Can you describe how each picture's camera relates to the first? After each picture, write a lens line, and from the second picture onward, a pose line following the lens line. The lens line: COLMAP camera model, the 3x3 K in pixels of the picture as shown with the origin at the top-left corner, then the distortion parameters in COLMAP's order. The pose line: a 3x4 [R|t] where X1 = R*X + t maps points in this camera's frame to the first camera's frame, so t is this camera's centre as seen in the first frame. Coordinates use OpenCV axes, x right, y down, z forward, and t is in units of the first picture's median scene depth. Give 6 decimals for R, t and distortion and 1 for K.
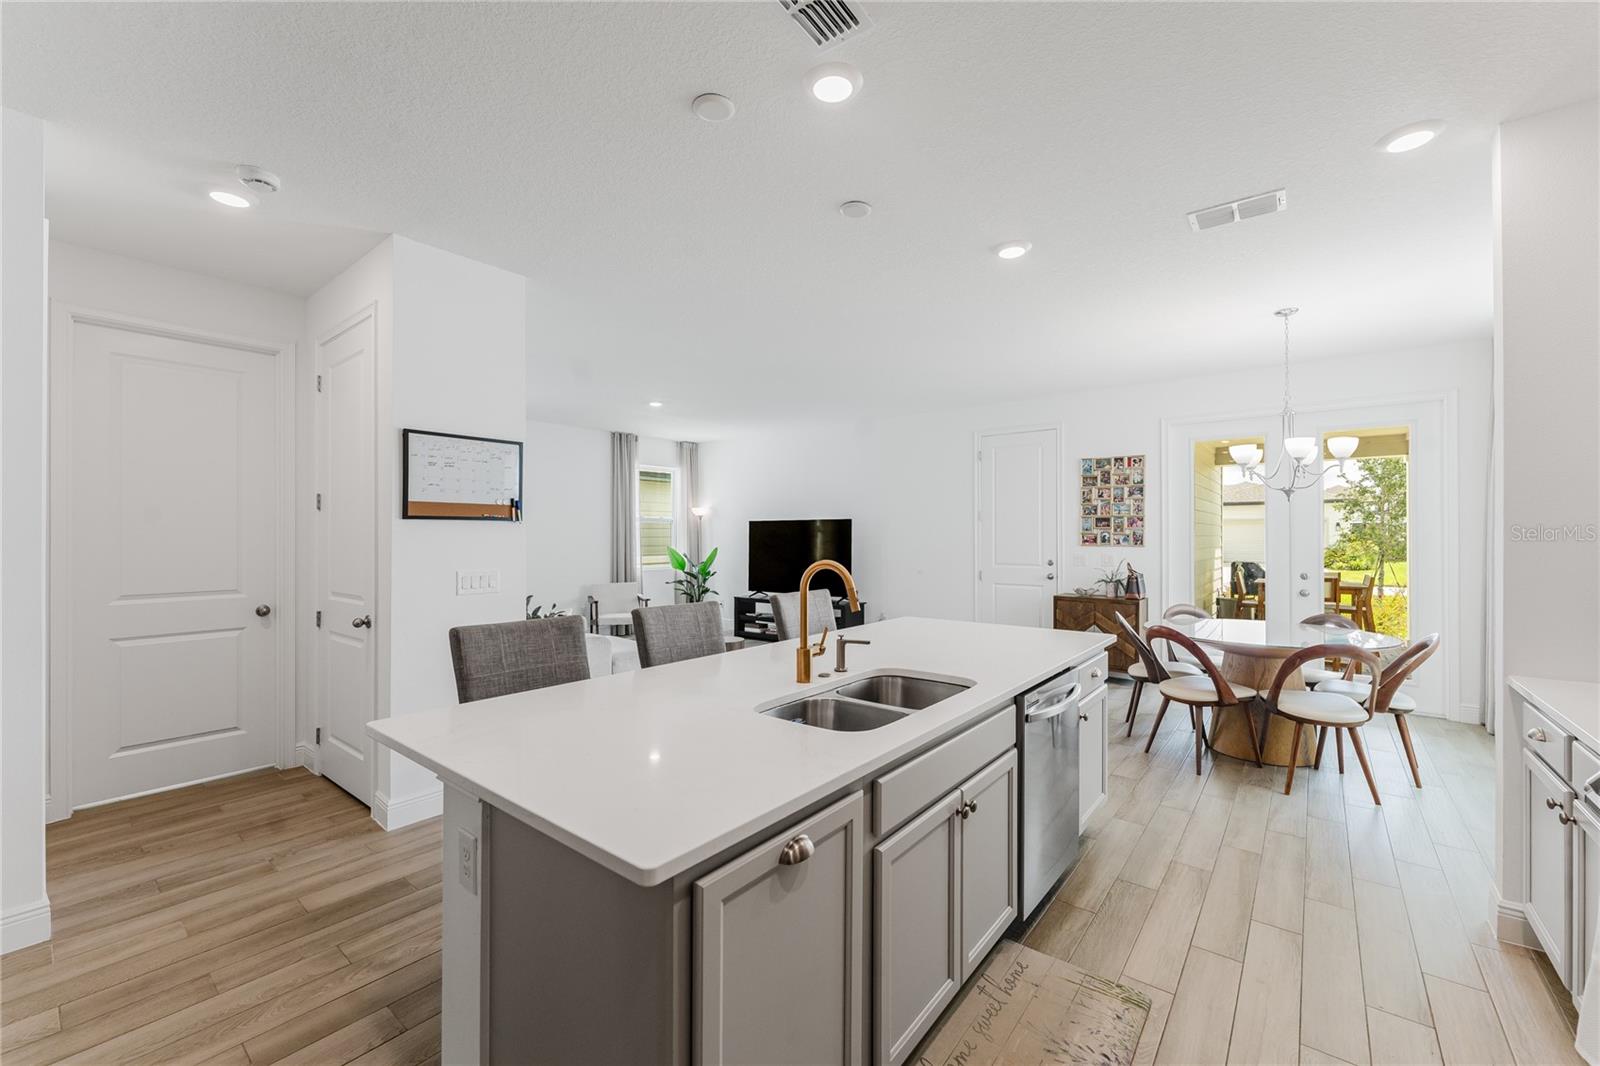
lens RADIAL K [[637.6, 0, 799.9], [0, 637.6, 533.0], [0, 0, 1]] dist [-0.001975, -0.000884]
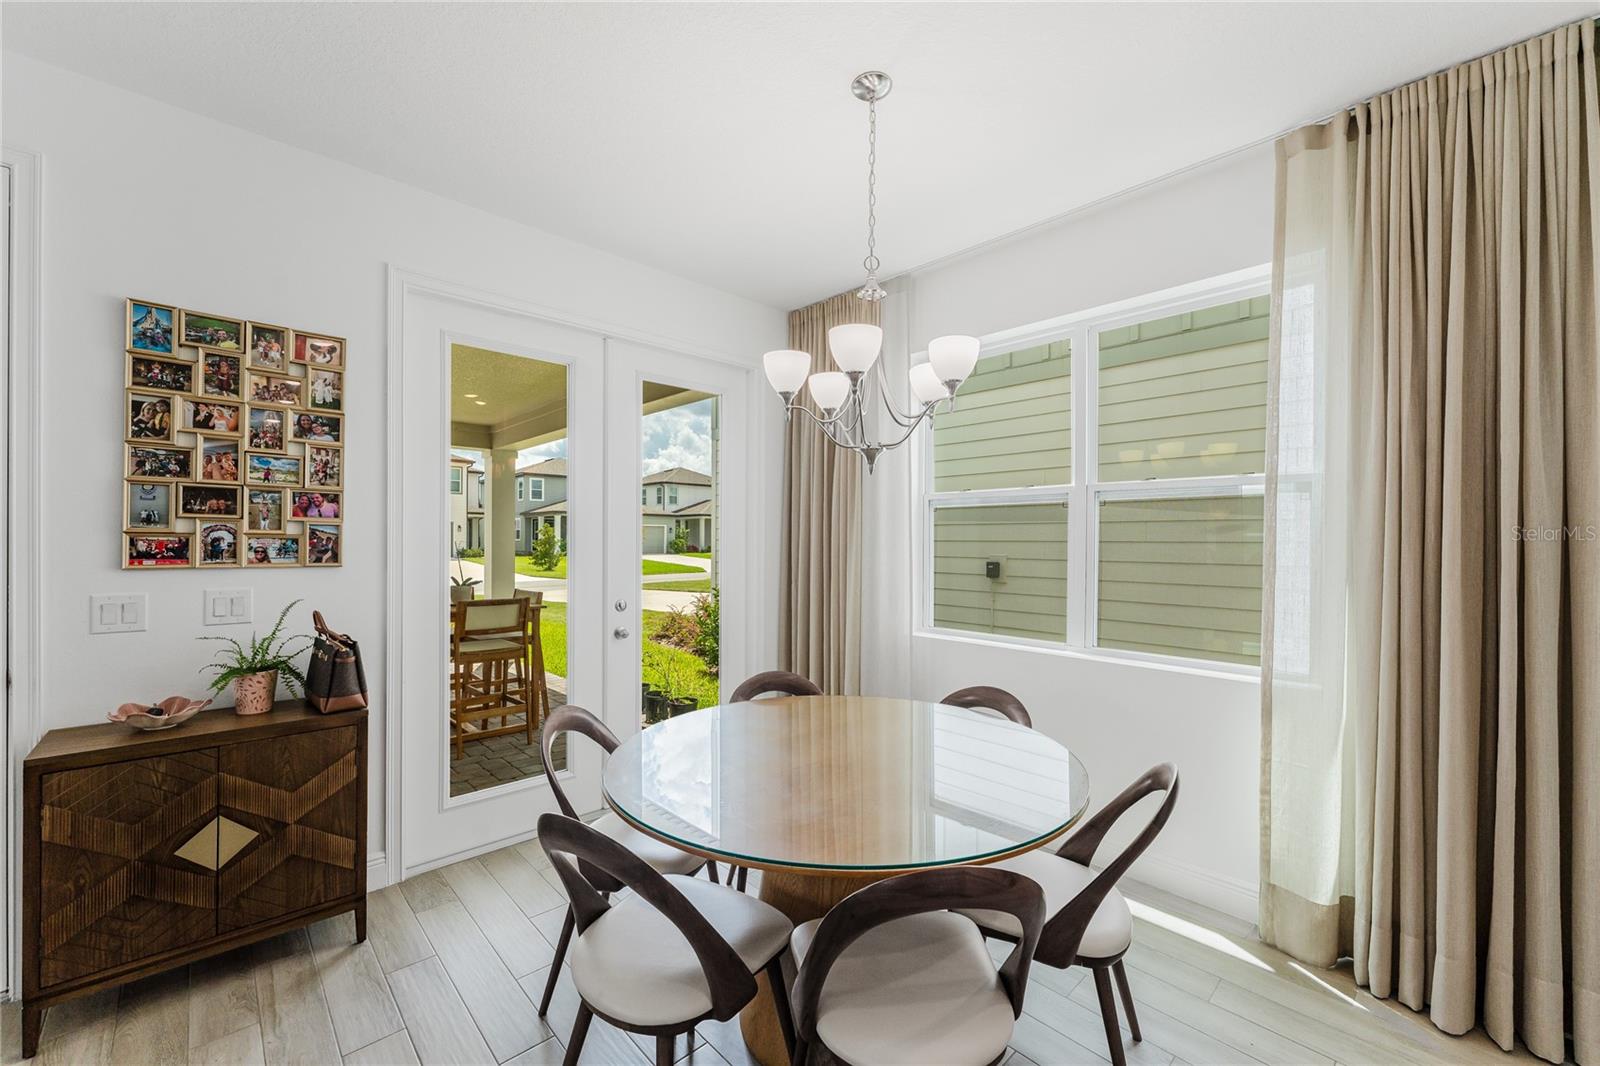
lens RADIAL K [[637.6, 0, 807.0], [0, 637.6, 540.1], [0, 0, 1]] dist [-0.001975, -0.000884]
pose [[0.131412, -0.001322, 0.991327, 0.176279], [-0.011126, 0.999934, 0.002808, 0.000331], [-0.991265, -0.011399, 0.131389, 0.641256]]
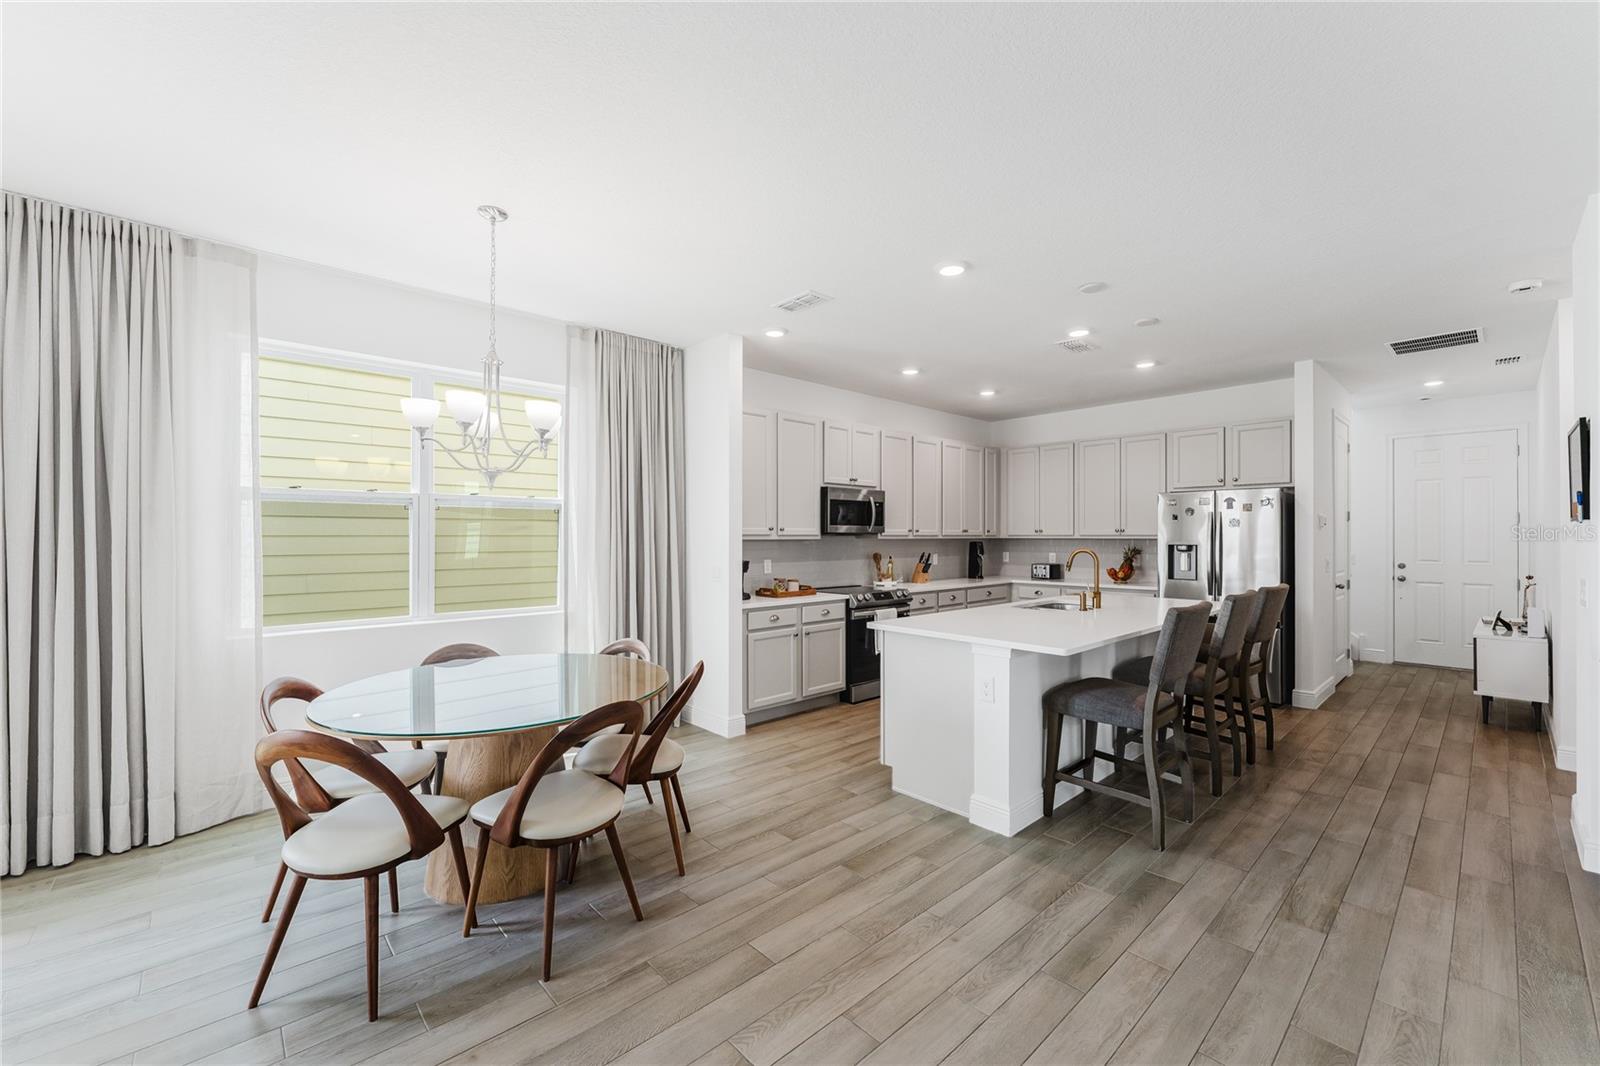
lens RADIAL K [[637.6, 0, 803.5], [0, 637.6, 532.3], [0, 0, 1]] dist [-0.001975, -0.000884]
pose [[-0.988781, 0.000556, 0.149372, 0.213501], [-0.001036, 0.999943, -0.010581, 0.003403], [-0.149369, -0.010617, -0.988724, 1.063530]]
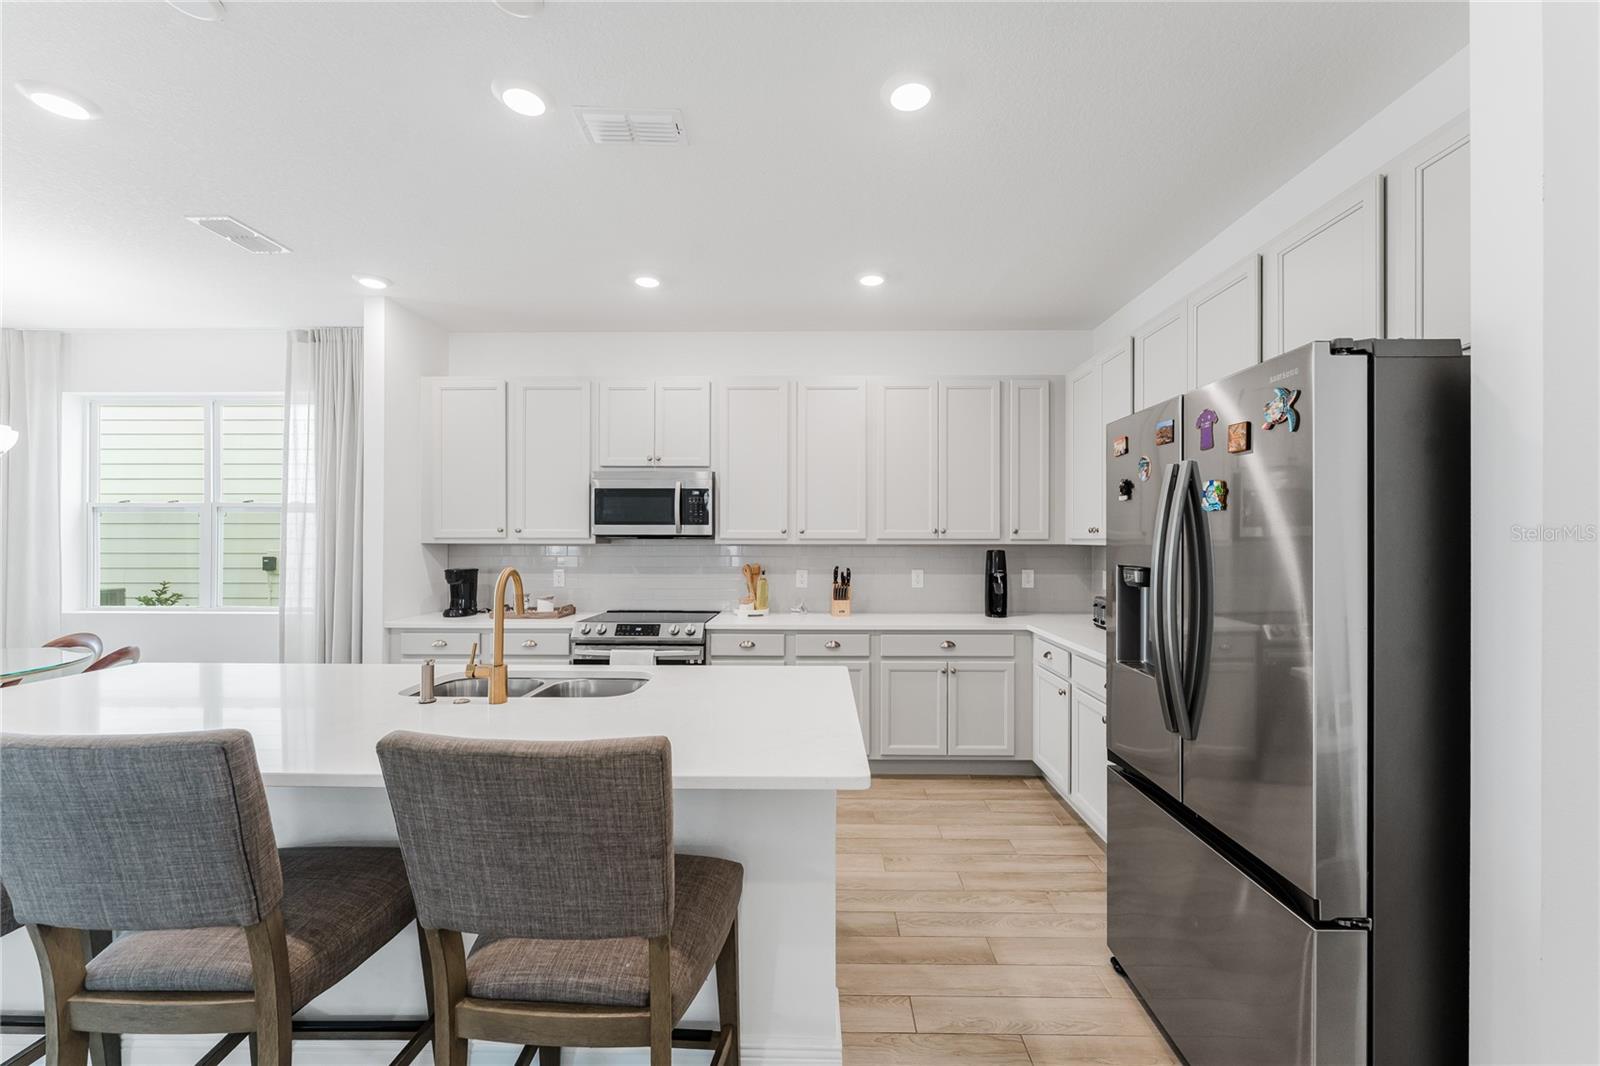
lens RADIAL K [[637.6, 0, 804.6], [0, 637.6, 536.6], [0, 0, 1]] dist [-0.001975, -0.000884]
pose [[-0.612669, 0.000765, 0.790339, -0.328204], [-0.005326, 0.999973, -0.005097, -0.001930], [-0.790322, -0.007332, -0.612648, 0.405851]]
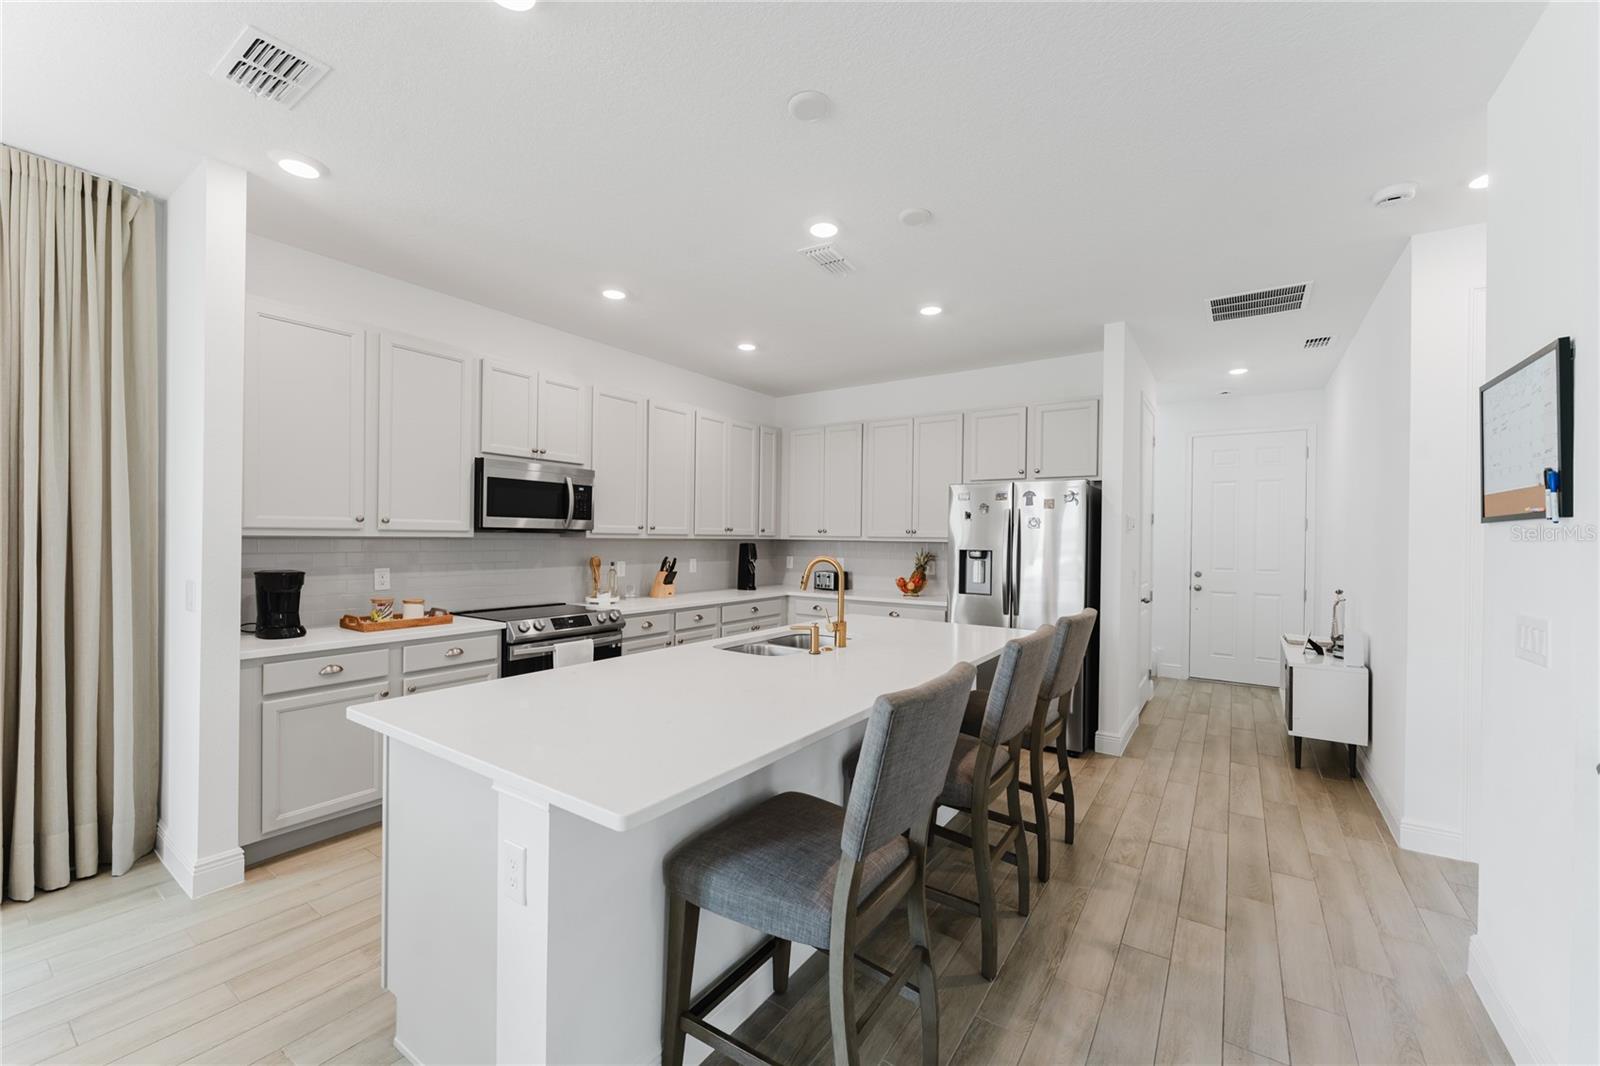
lens RADIAL K [[637.6, 0, 797.3], [0, 637.6, 536.0], [0, 0, 1]] dist [-0.001975, -0.000884]
pose [[-0.997237, -0.013273, -0.073084, 0.067839], [-0.012837, 0.999897, -0.006431, 0.002171], [0.073161, -0.005475, -0.997305, 0.785019]]
